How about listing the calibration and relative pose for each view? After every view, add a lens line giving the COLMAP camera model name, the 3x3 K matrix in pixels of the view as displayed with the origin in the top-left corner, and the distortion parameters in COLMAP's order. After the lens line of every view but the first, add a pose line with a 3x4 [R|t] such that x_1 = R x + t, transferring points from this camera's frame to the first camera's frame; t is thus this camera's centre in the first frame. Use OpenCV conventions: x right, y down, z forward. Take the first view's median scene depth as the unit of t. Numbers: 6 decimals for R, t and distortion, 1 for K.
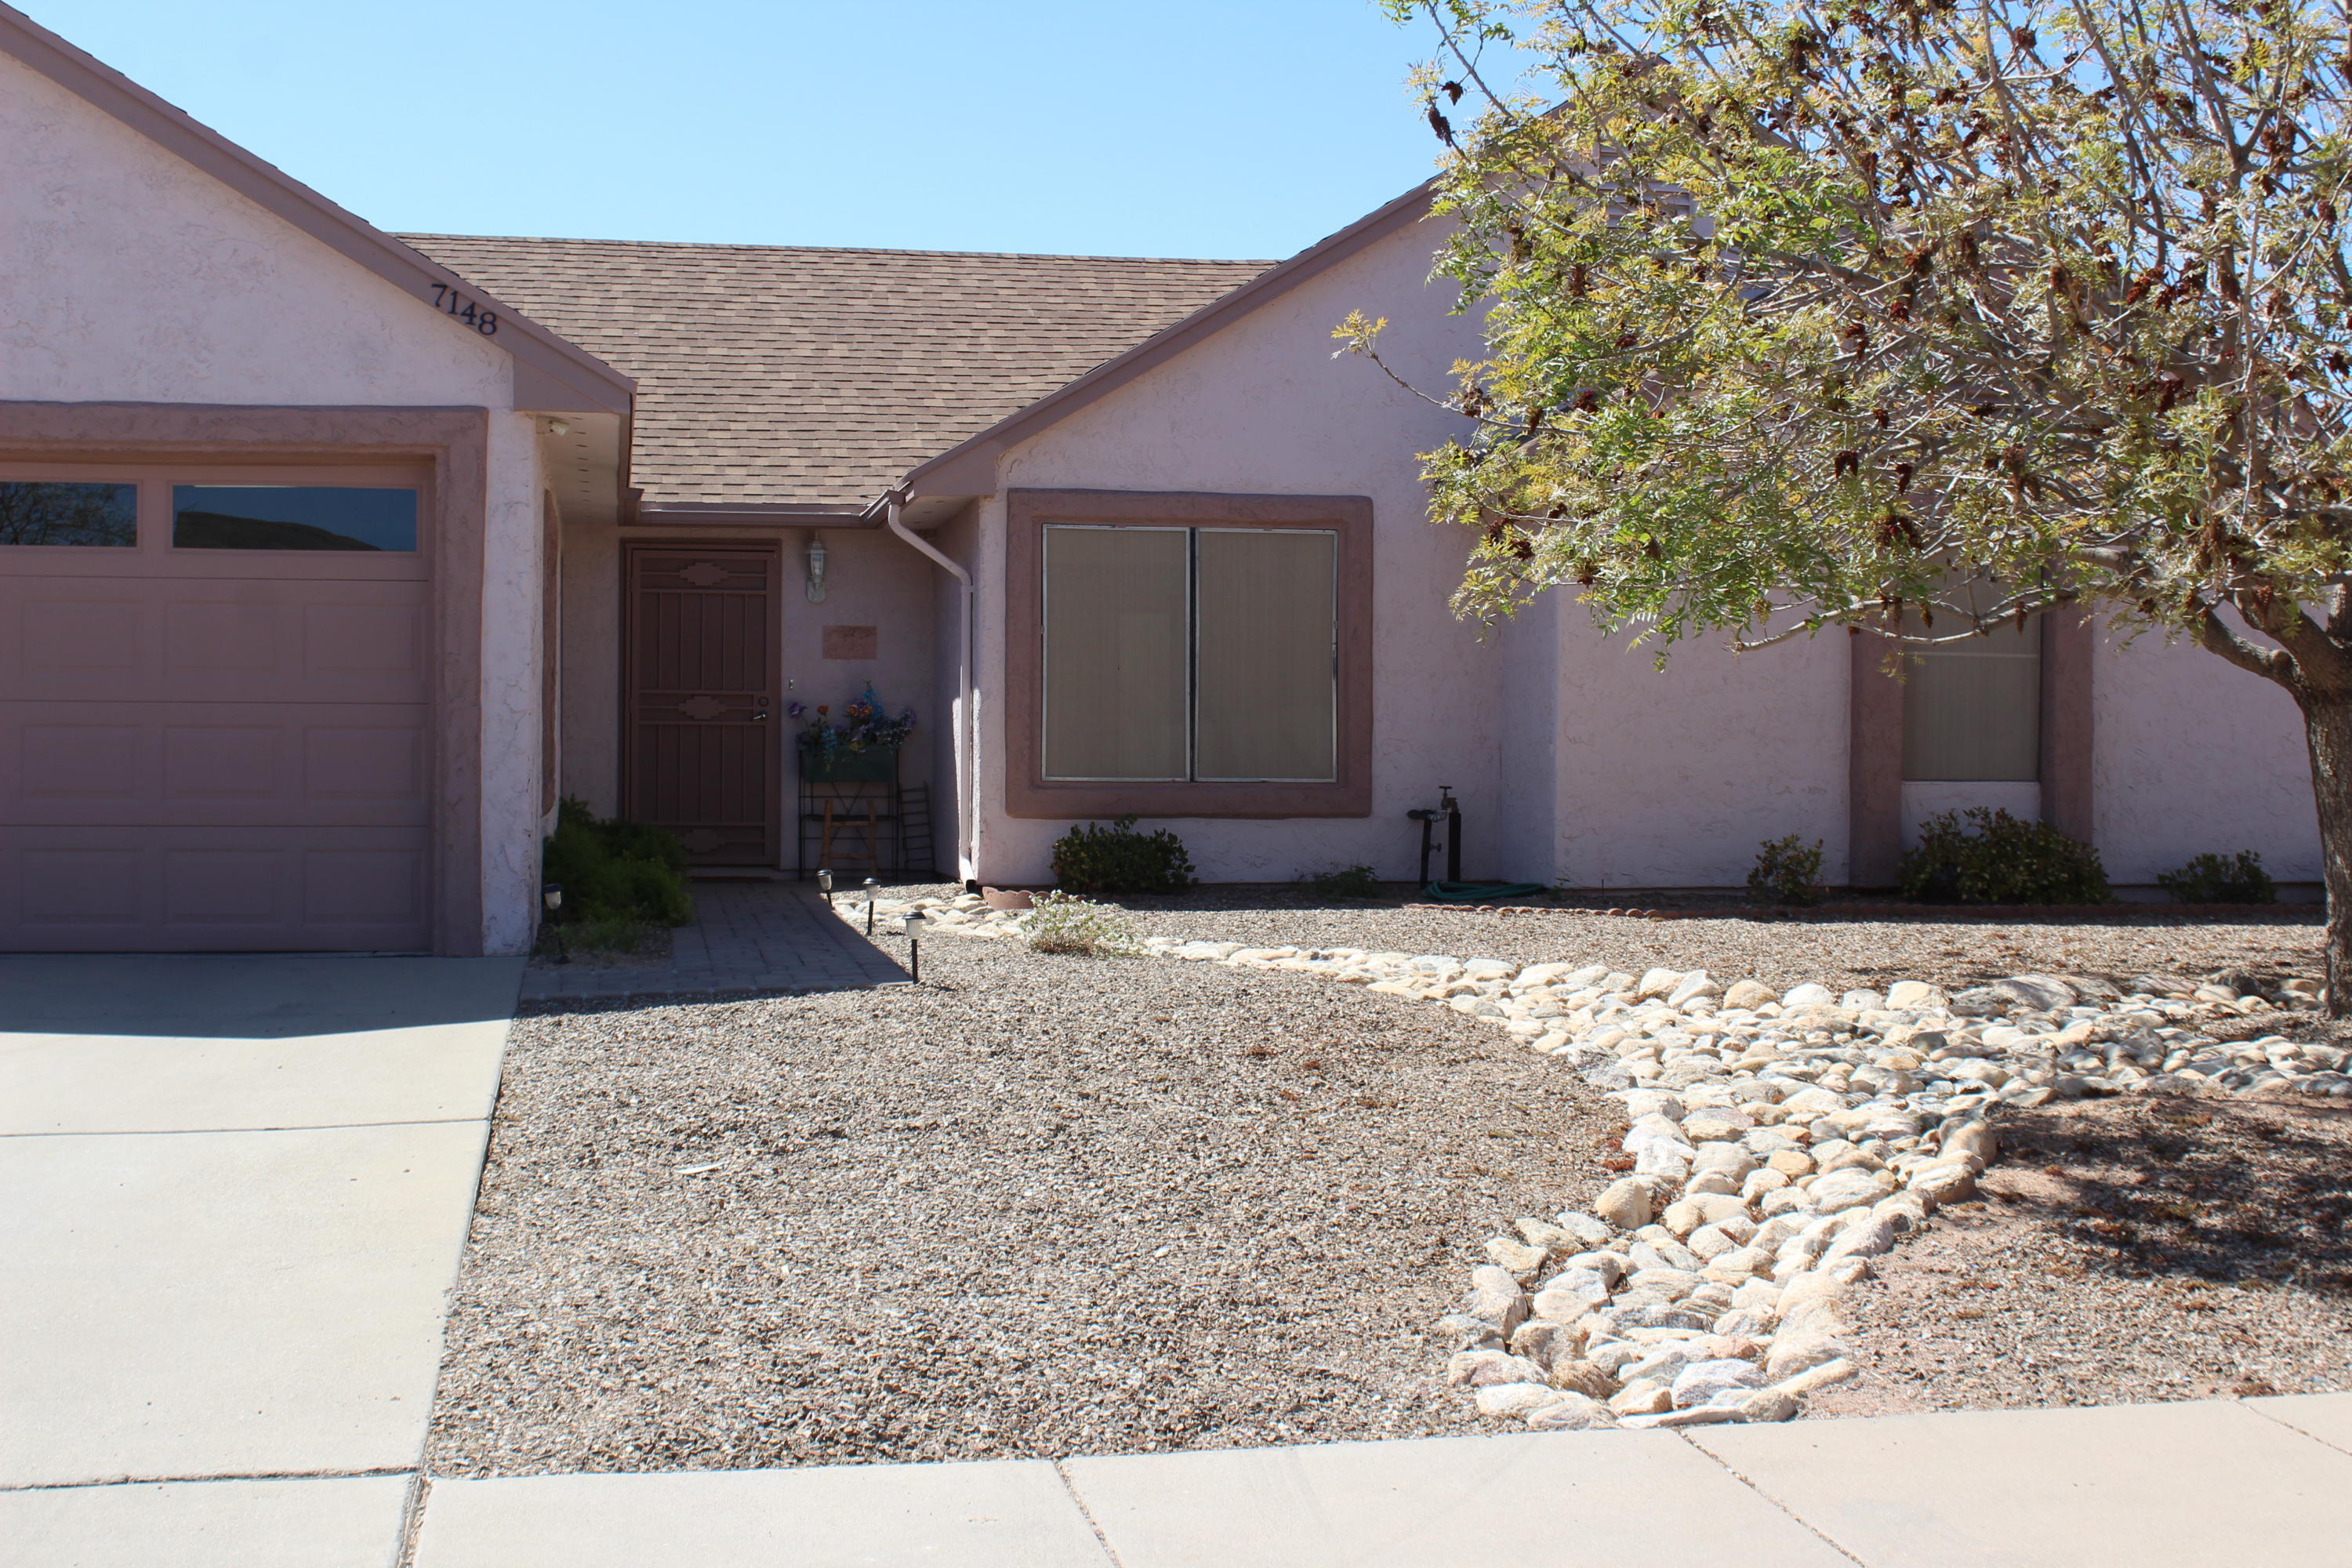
lens RADIAL K [[2912.4, 0, 1176.0], [0, 2912.4, 784.0], [0, 0, 1]] dist [-0.041309, -0.012667]
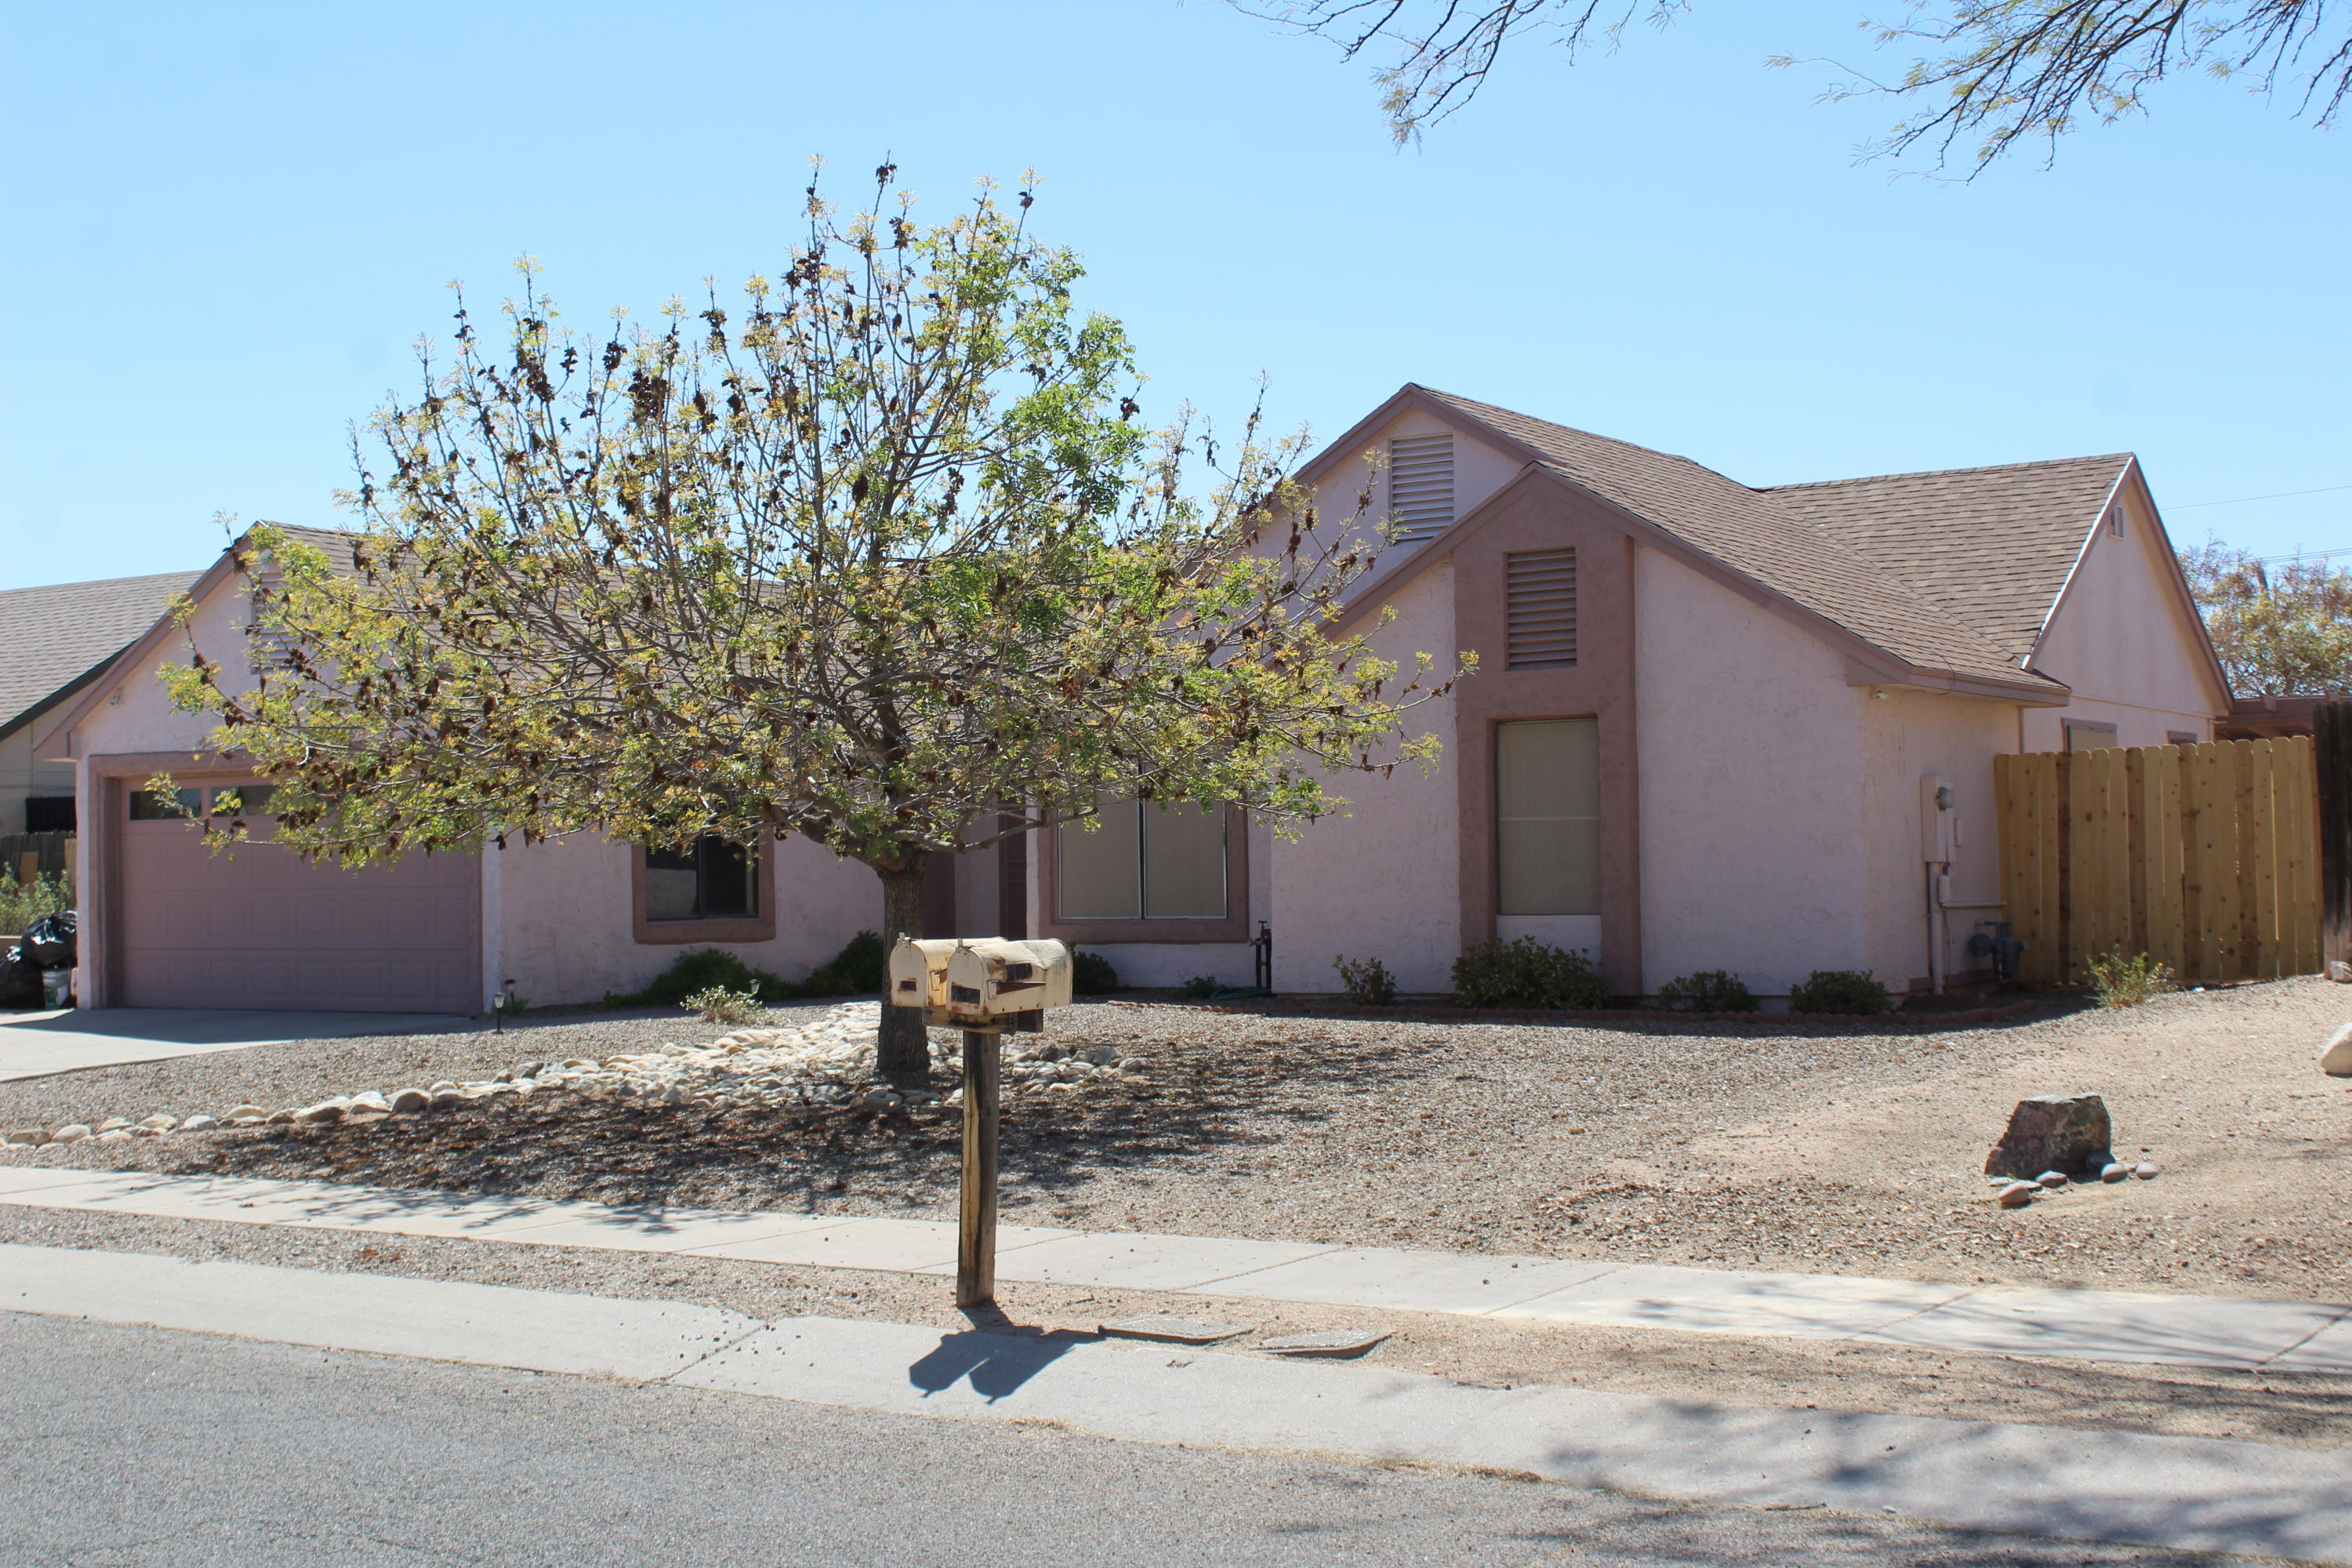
lens RADIAL K [[2912.4, 0, 1176.0], [0, 2912.4, 784.0], [0, 0, 1]] dist [-0.041309, -0.012667]
pose [[0.705637, -0.039886, -0.707450, 1.086265], [0.011087, 0.998914, -0.045261, -0.002283], [0.708487, 0.024094, 0.705312, -0.035223]]
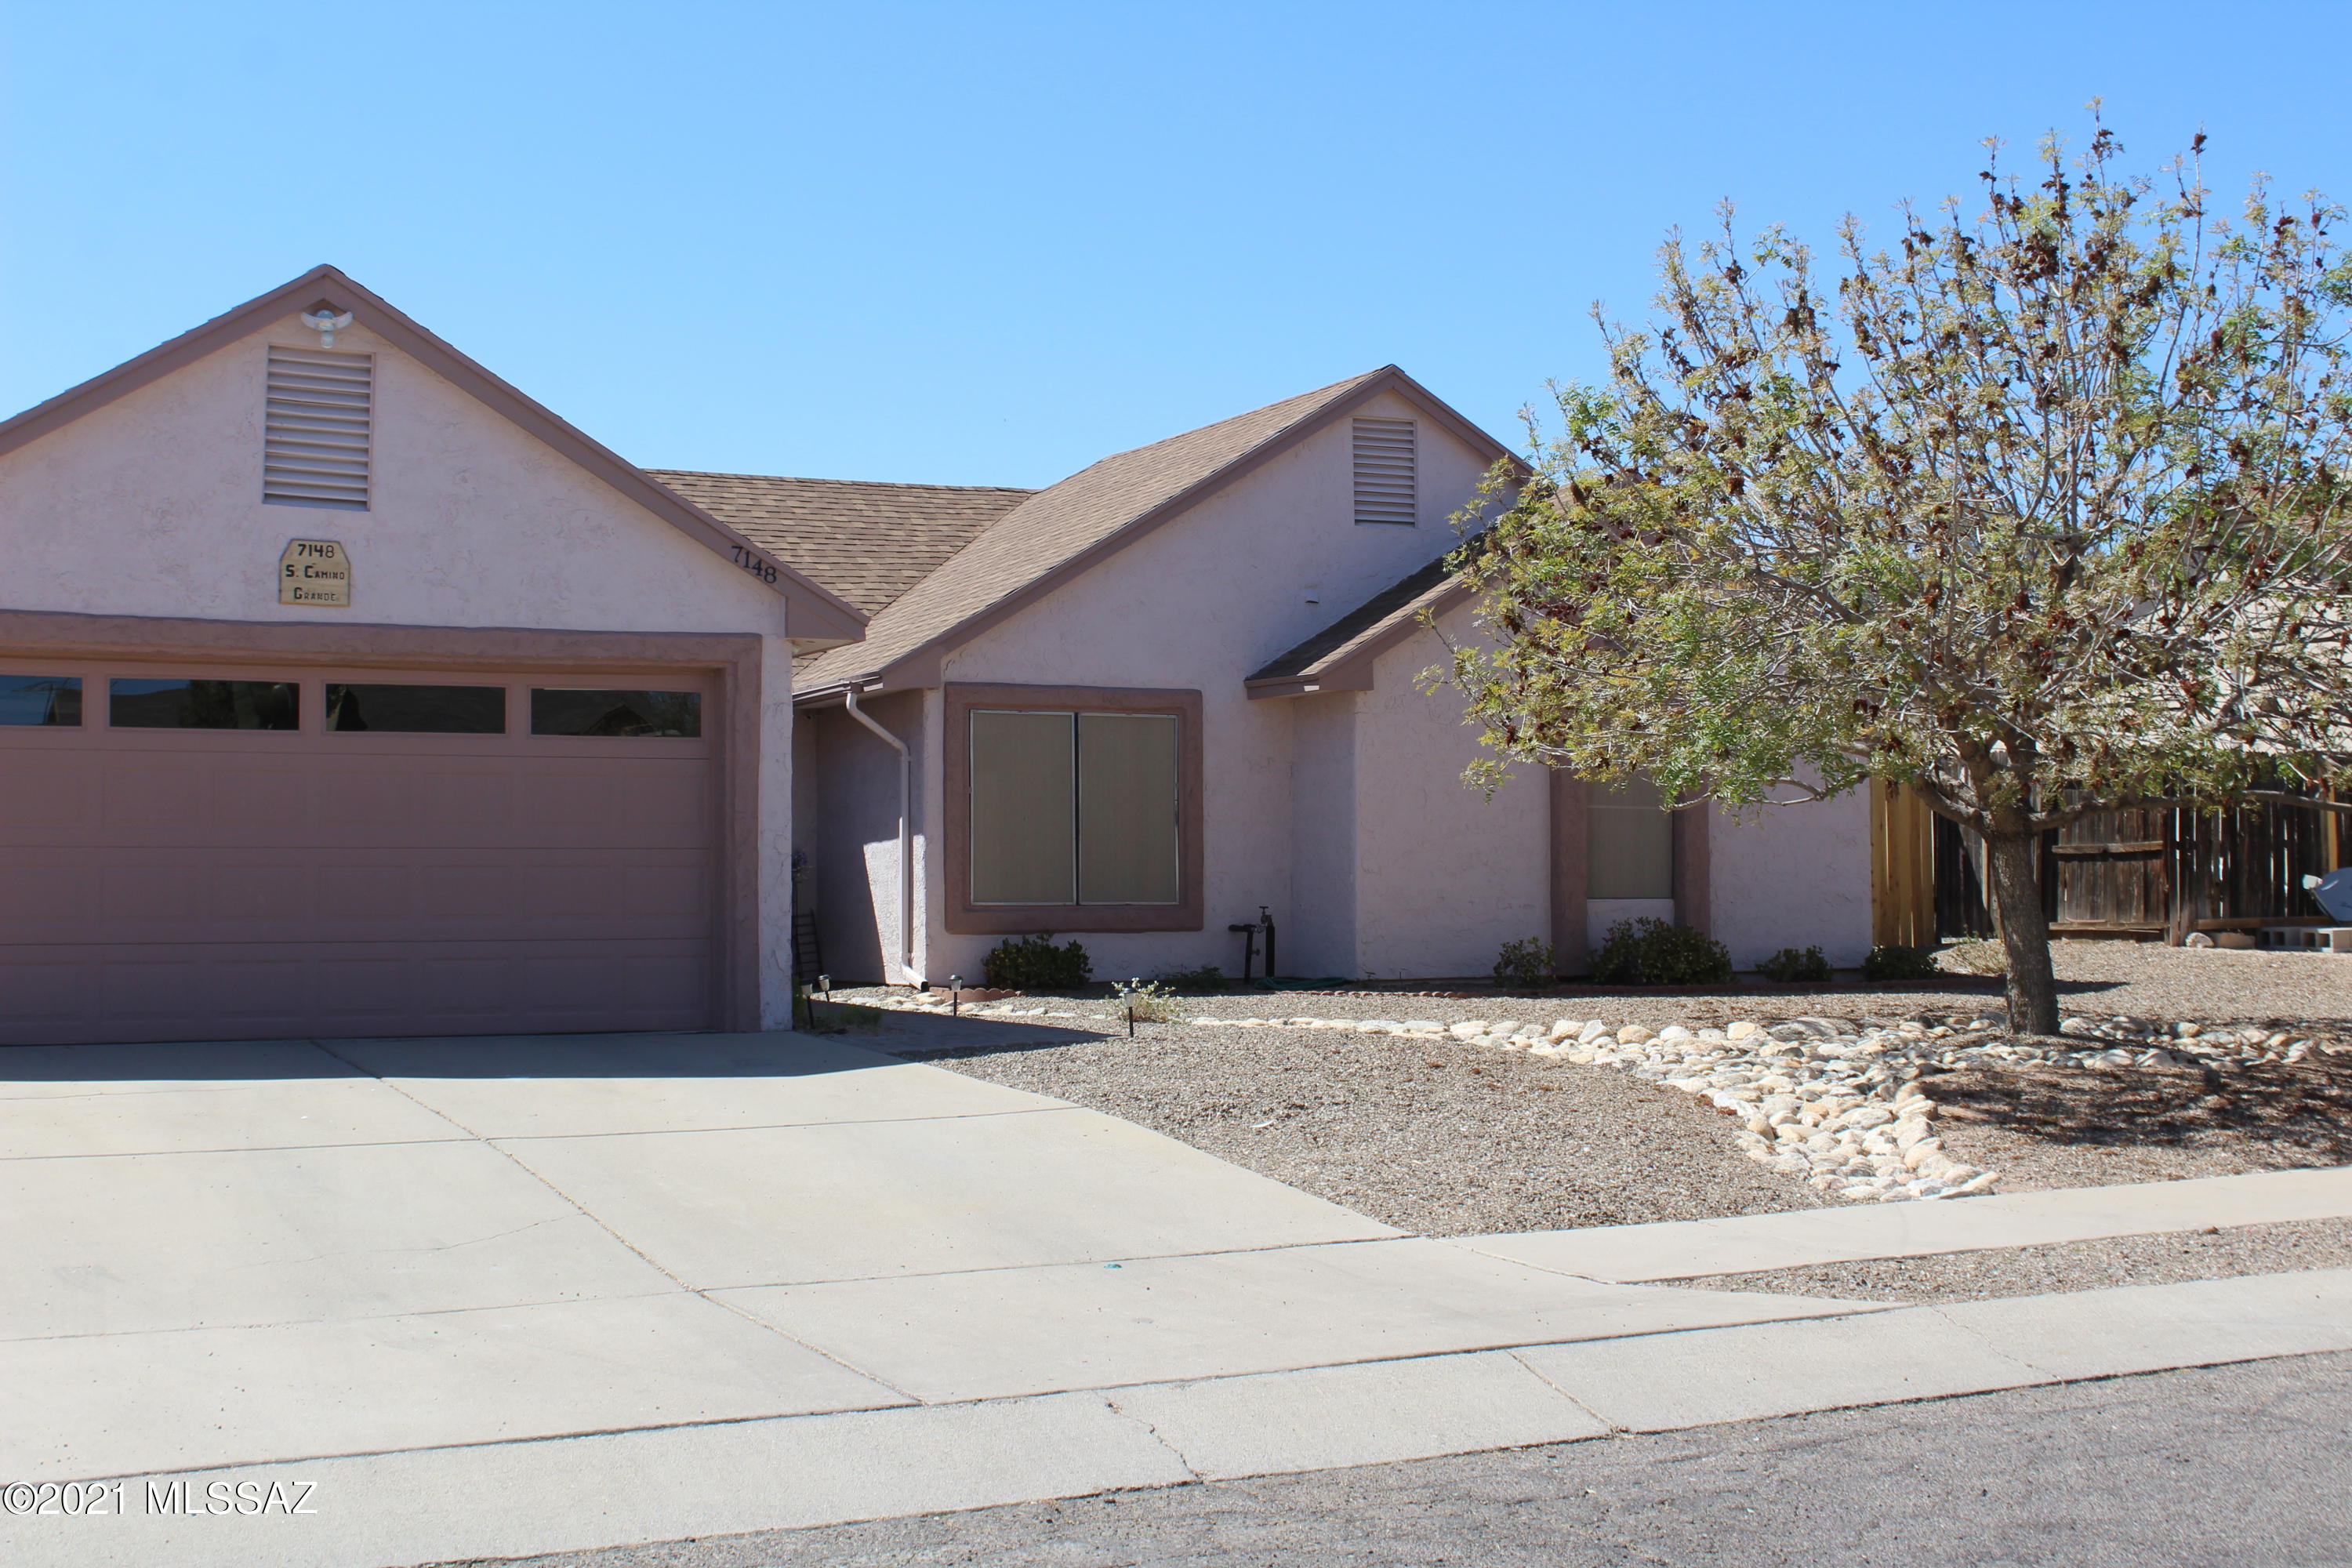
lens RADIAL K [[2912.4, 0, 1176.0], [0, 2912.4, 784.0], [0, 0, 1]] dist [-0.041309, -0.012667]
pose [[0.963532, 0.000269, 0.267593, -0.309012], [0.012719, 0.998823, -0.046803, 0.006748], [-0.267291, 0.048499, 0.962395, -0.285560]]
